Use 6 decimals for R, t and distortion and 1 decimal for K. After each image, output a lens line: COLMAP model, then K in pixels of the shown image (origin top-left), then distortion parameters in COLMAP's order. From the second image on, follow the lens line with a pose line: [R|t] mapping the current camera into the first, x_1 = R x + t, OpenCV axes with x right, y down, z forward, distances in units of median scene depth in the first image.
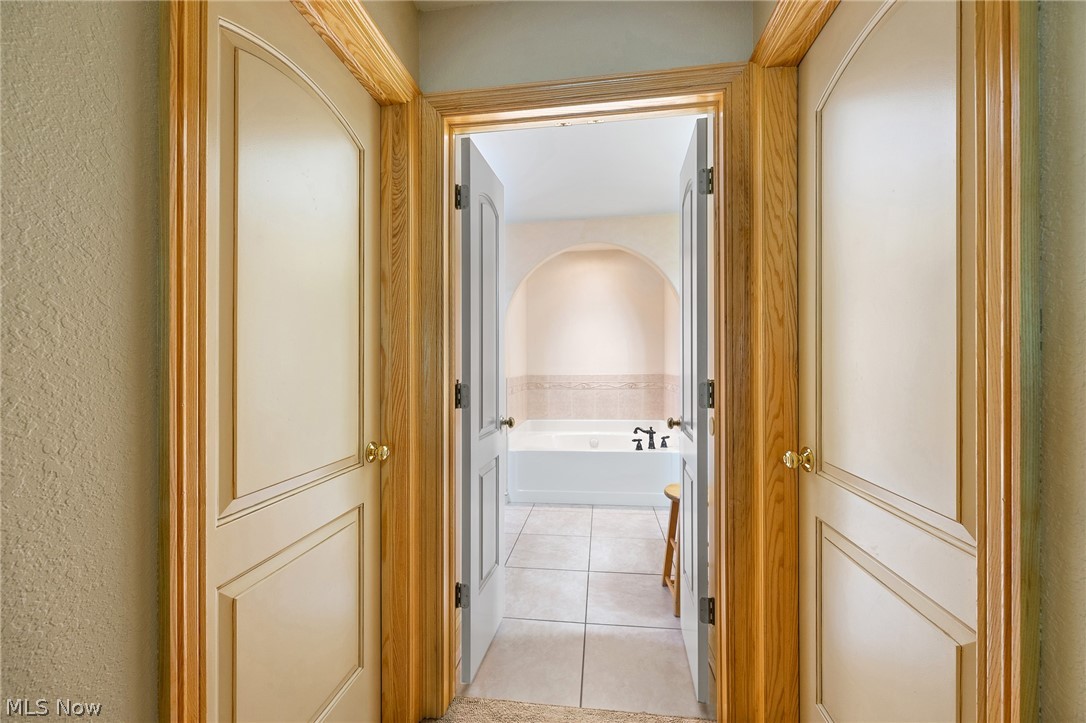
lens RADIAL K [[431.9, 0, 546.4], [0, 431.9, 359.4], [0, 0, 1]] dist [-0.000979, -0.000069]
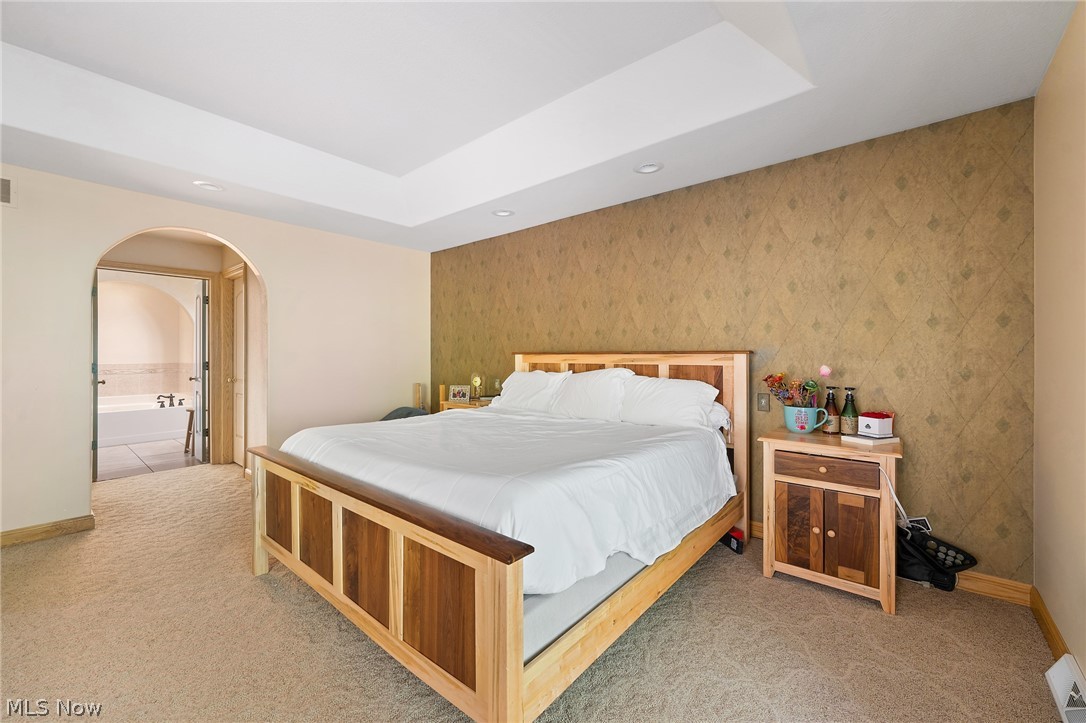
lens RADIAL K [[431.9, 0, 546.4], [0, 431.9, 359.4], [0, 0, 1]] dist [-0.000979, -0.000069]
pose [[0.541740, -0.002417, 0.840543, -0.375852], [-0.012513, 0.999862, 0.010939, -0.014497], [-0.840453, -0.016444, 0.541635, -1.129329]]
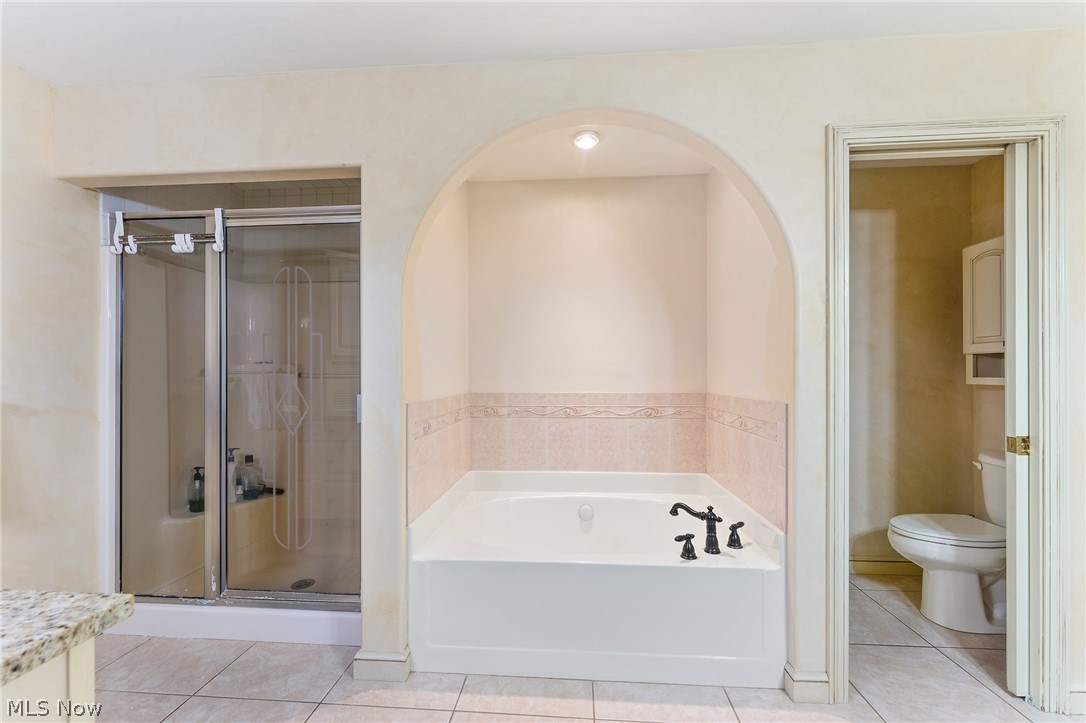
lens RADIAL K [[431.9, 0, 546.4], [0, 431.9, 359.4], [0, 0, 1]] dist [-0.000979, -0.000069]
pose [[0.998081, 0.008227, 0.061378, 0.026681], [-0.007299, 0.999856, -0.015337, -0.000401], [-0.061495, 0.014860, 0.997997, 0.518360]]
